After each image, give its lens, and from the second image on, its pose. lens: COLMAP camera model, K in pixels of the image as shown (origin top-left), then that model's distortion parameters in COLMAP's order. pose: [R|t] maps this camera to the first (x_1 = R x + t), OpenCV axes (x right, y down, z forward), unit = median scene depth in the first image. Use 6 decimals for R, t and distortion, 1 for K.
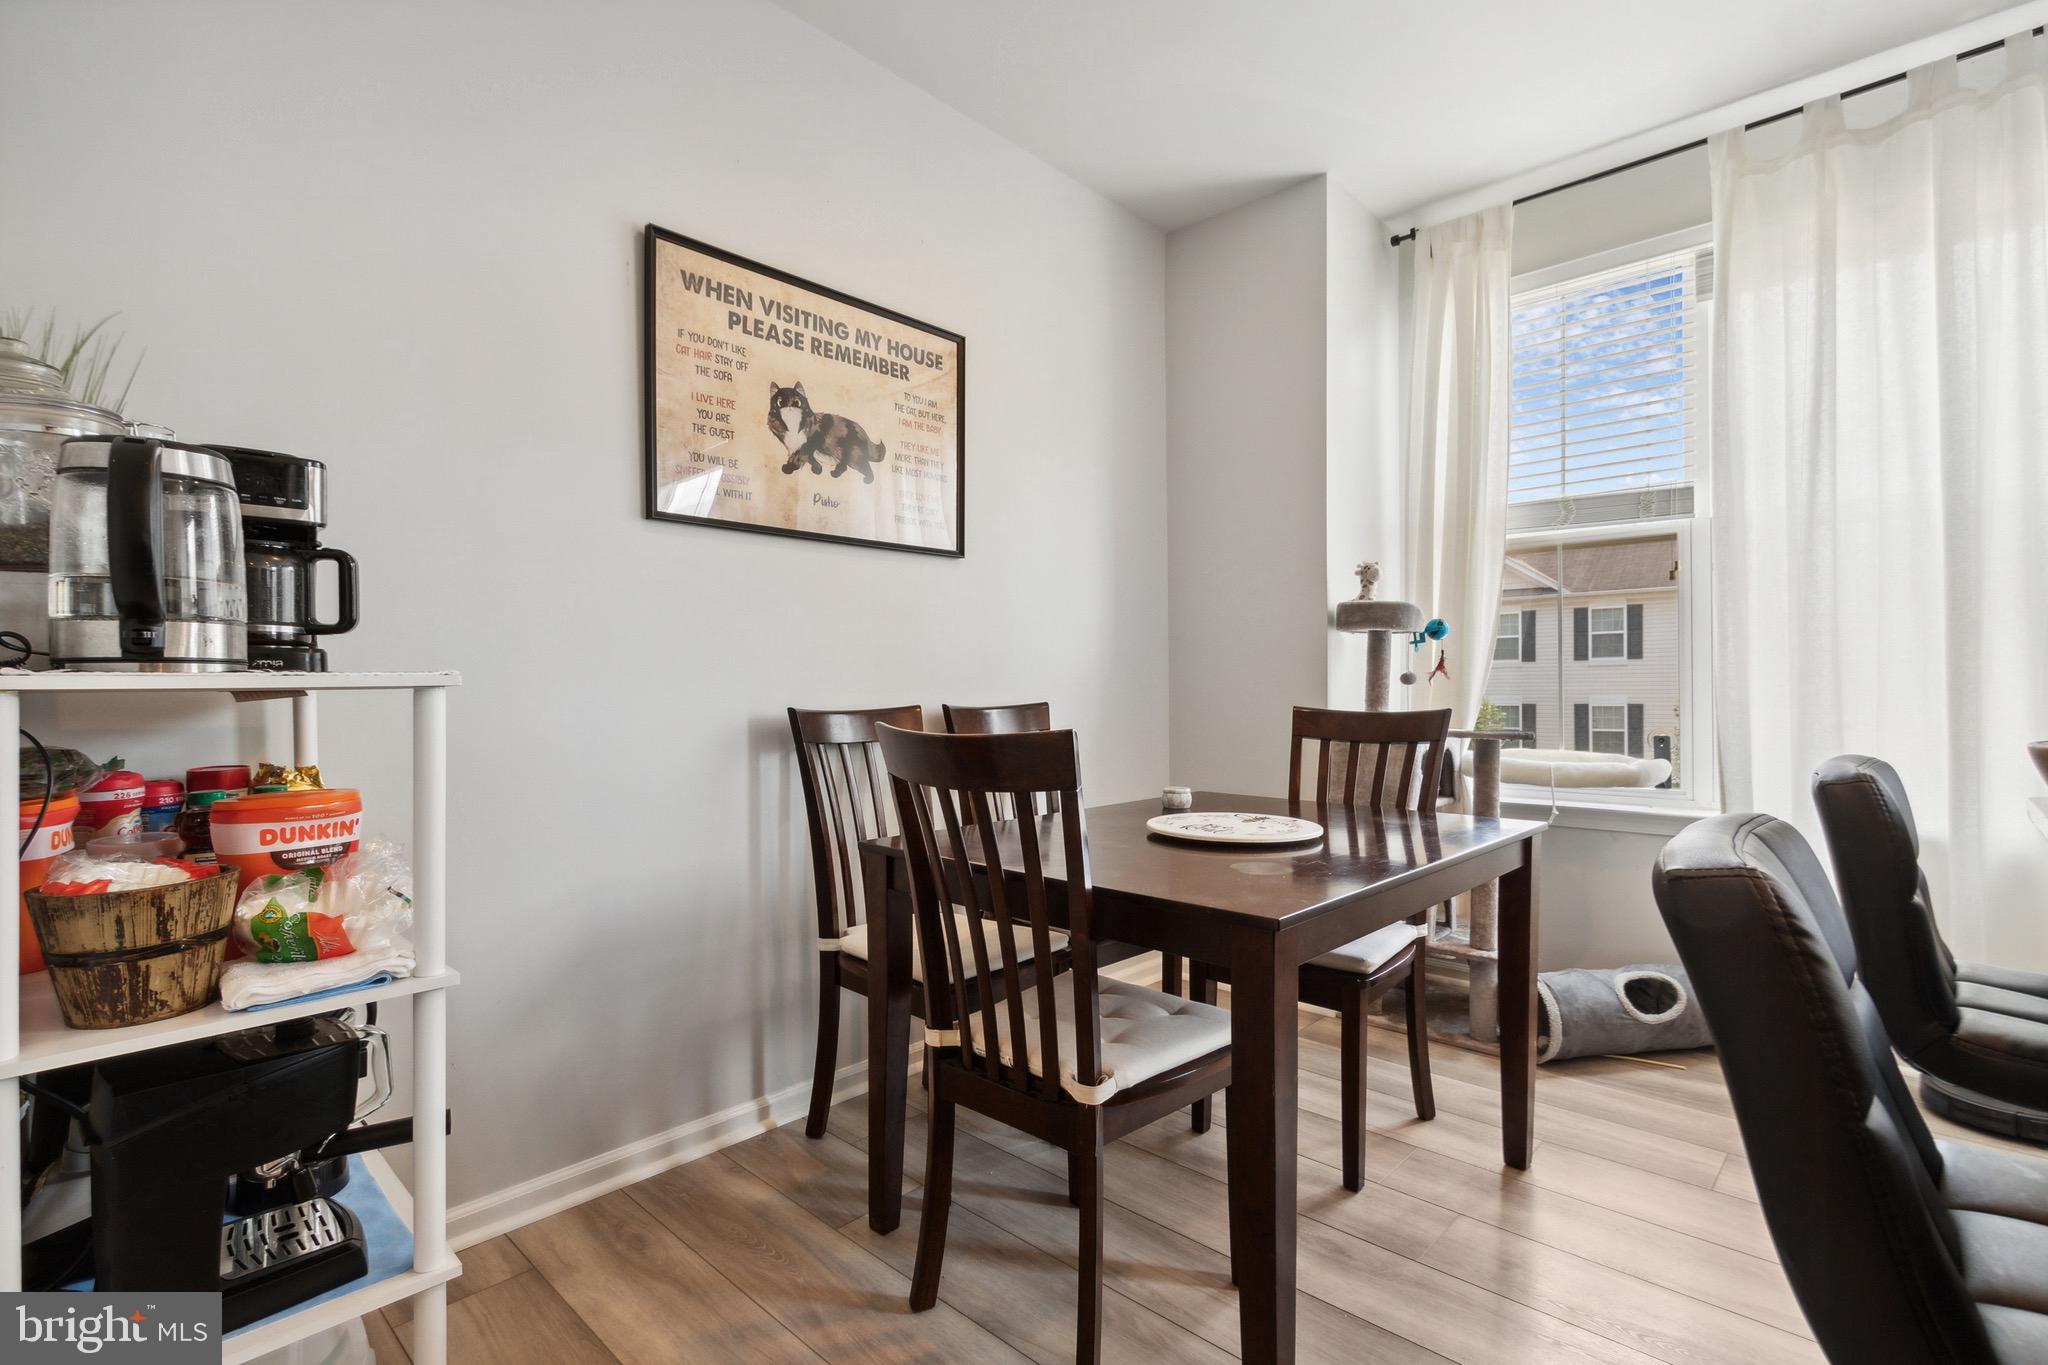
lens RADIAL K [[961.8, 0, 1031.0], [0, 961.8, 690.4], [0, 0, 1]] dist [0.007033, -0.002233]
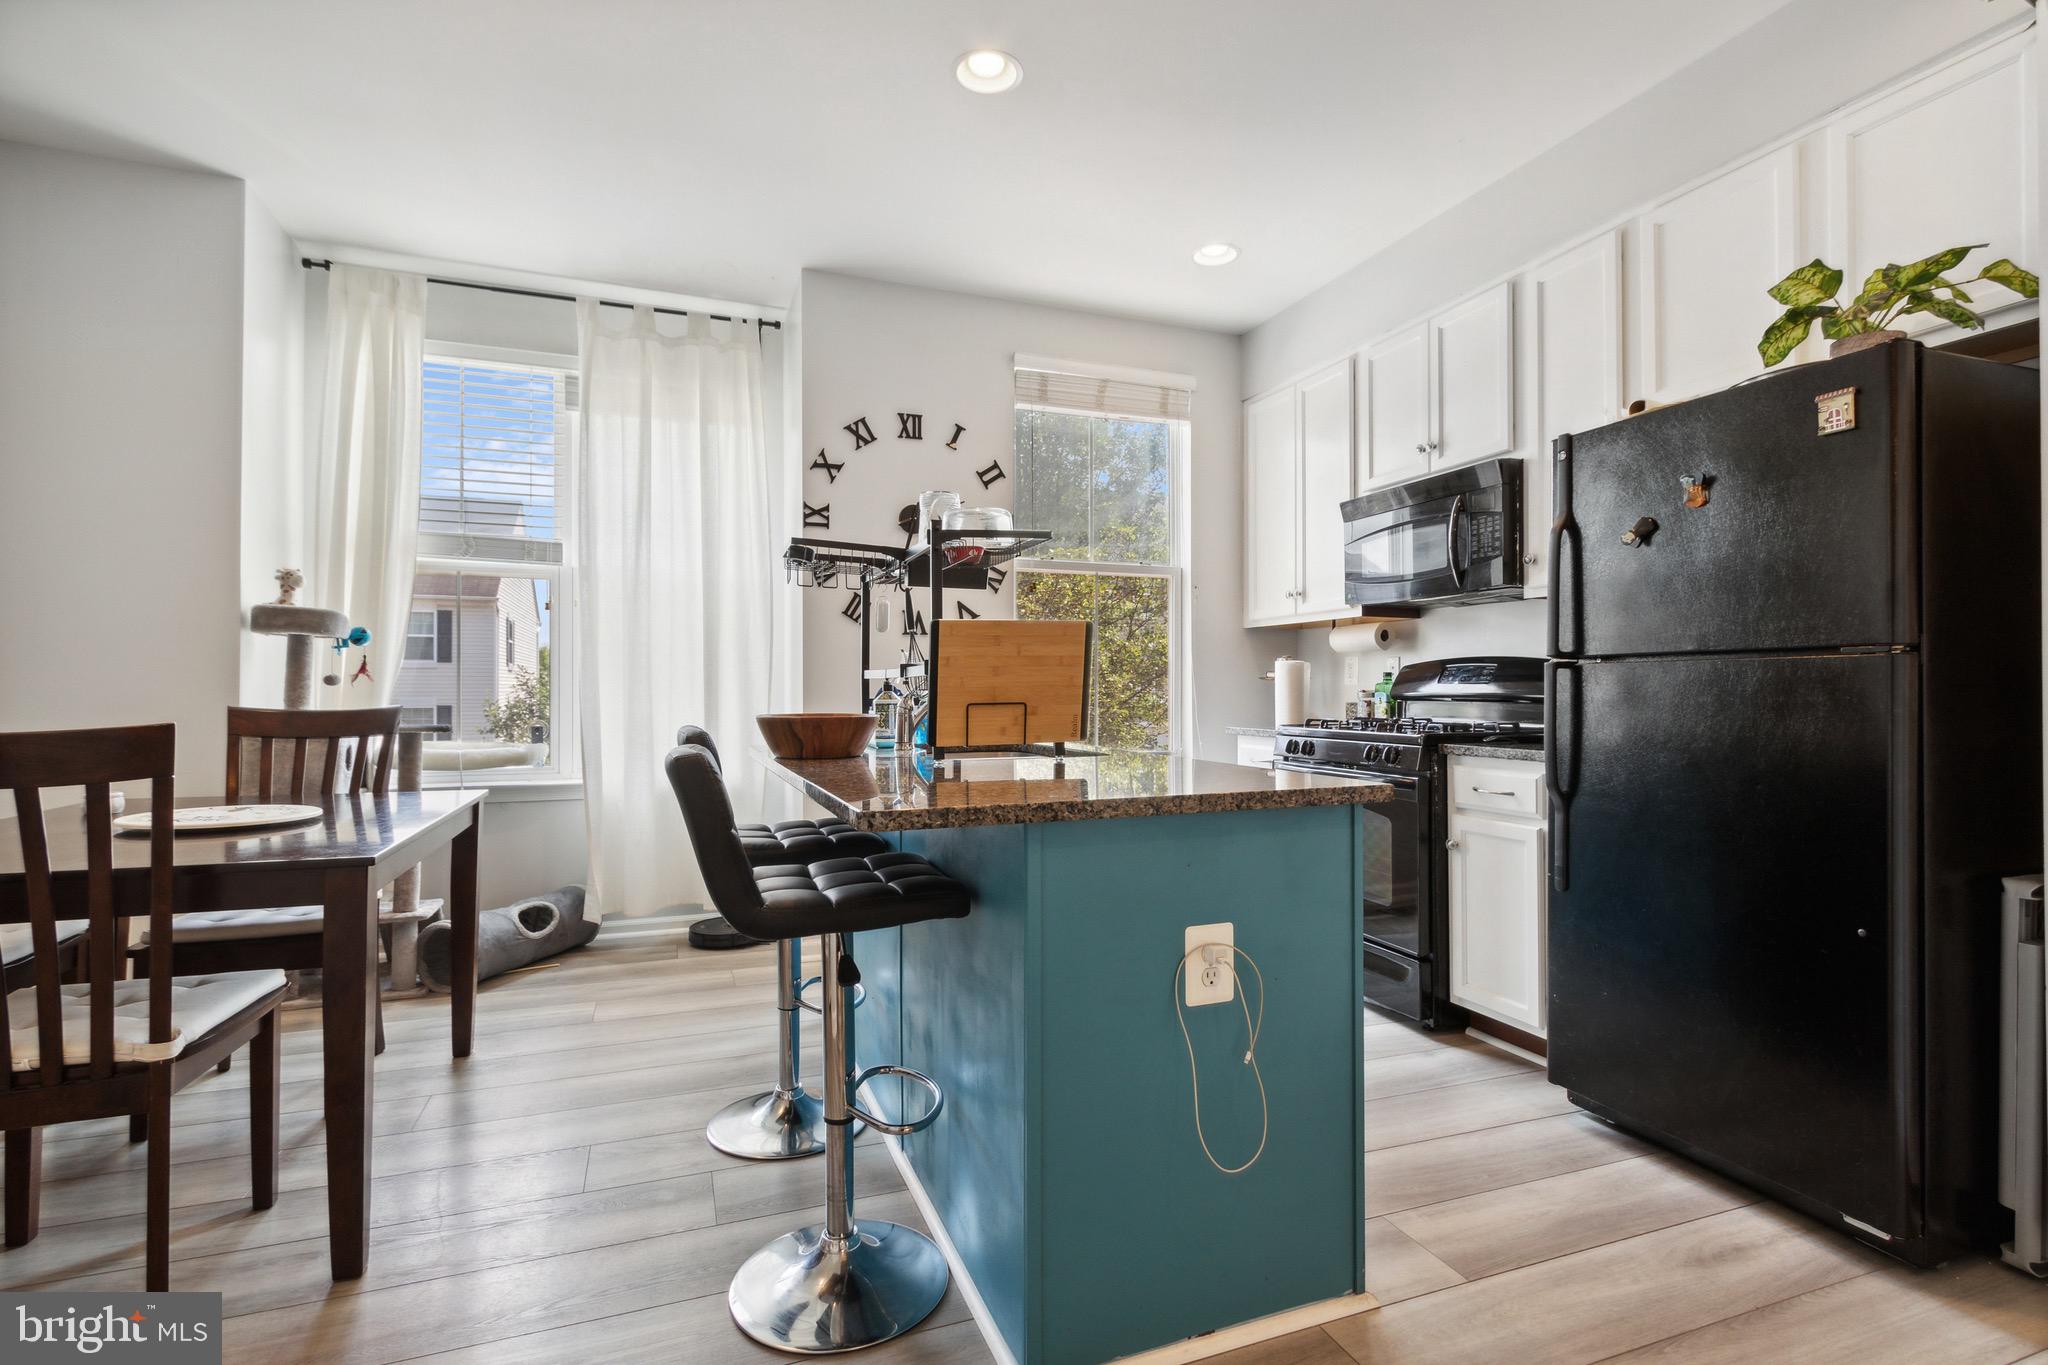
lens RADIAL K [[961.8, 0, 1028.0], [0, 961.8, 682.6], [0, 0, 1]] dist [0.007033, -0.002233]
pose [[0.437571, 0.012043, 0.899103, -0.311508], [-0.002457, 0.999923, -0.012197, 0.002588], [-0.899180, 0.003128, 0.437567, -0.237423]]
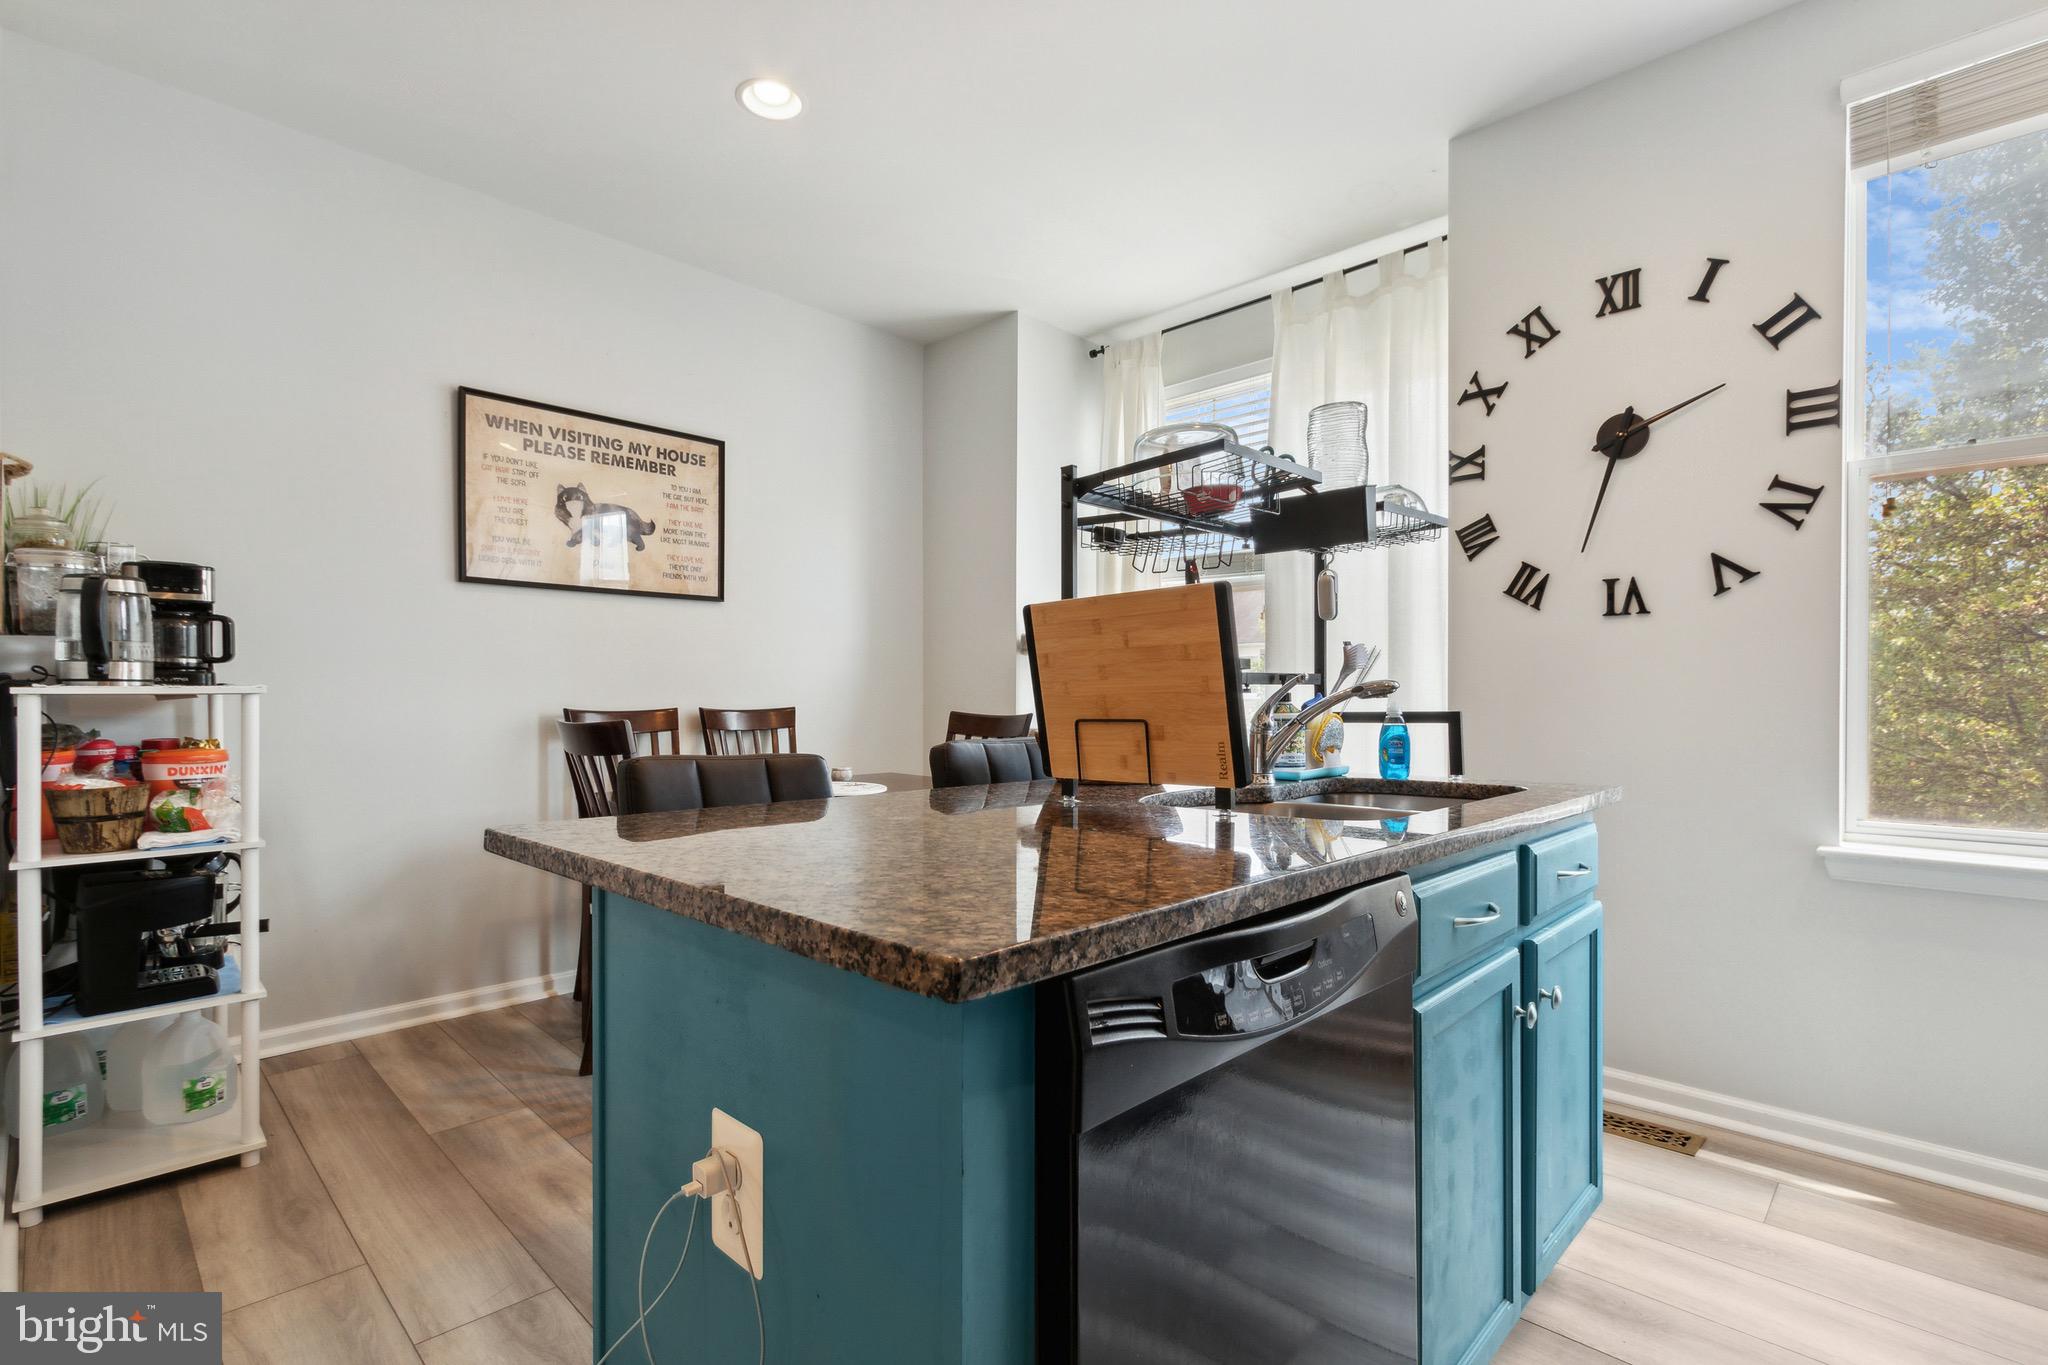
lens RADIAL K [[961.8, 0, 1031.2], [0, 961.8, 703.7], [0, 0, 1]] dist [0.007033, -0.002233]
pose [[0.999693, 0.007076, -0.023763, 0.469626], [-0.006955, 0.999963, 0.005159, -0.001895], [0.023798, -0.004992, 0.999704, -0.427435]]
